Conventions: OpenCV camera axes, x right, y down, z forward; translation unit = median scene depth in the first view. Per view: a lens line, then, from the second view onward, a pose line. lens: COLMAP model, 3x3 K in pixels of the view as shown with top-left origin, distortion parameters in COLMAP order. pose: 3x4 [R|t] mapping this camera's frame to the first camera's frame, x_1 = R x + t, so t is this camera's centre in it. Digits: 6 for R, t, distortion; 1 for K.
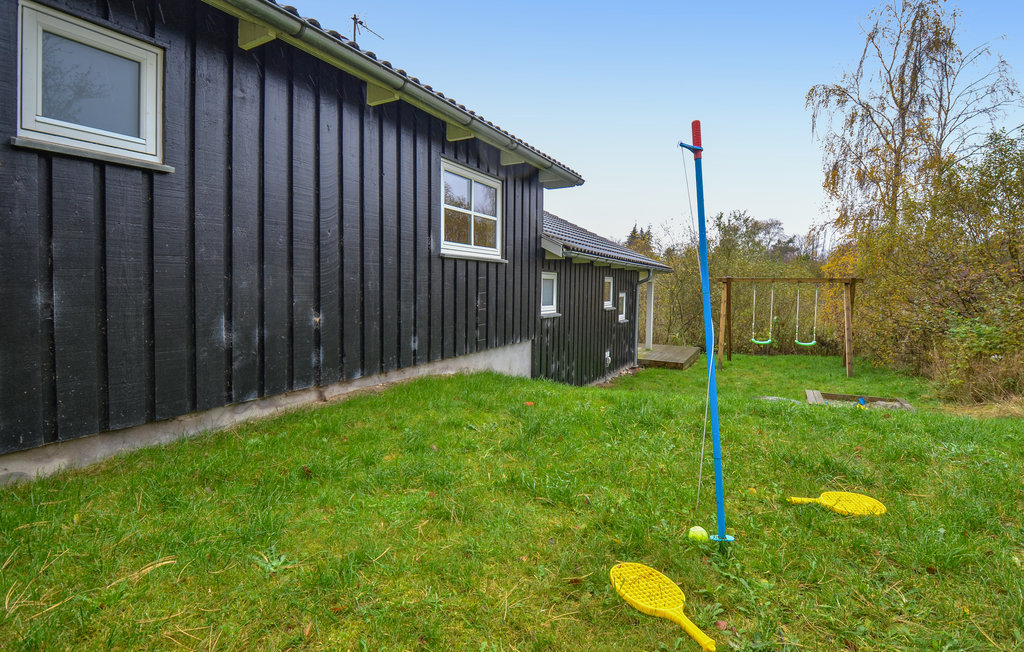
lens RADIAL K [[489.2, 0, 512.0], [0, 489.2, 326.0], [0, 0, 1]] dist [0.010356, -0.000686]
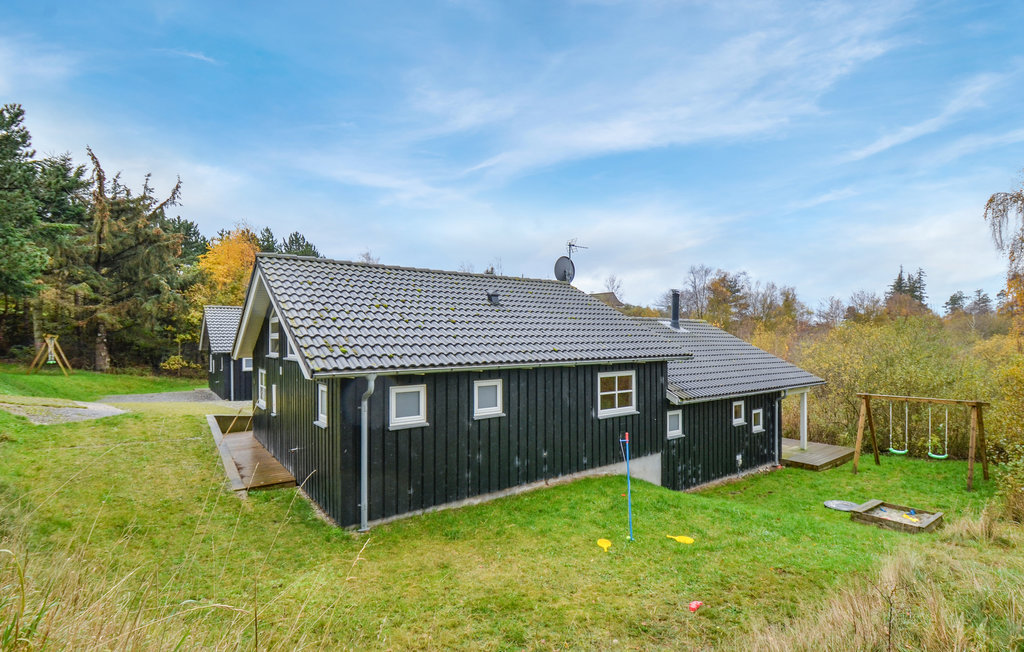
lens RADIAL K [[465.4, 0, 512.0], [0, 465.4, 326.0], [0, 0, 1]] dist [0.008414, -0.001584]
pose [[0.890551, -0.052342, -0.451863, 0.495878], [-0.005187, 0.992125, -0.125147, -0.302933], [0.454855, 0.113794, 0.883266, -1.113699]]
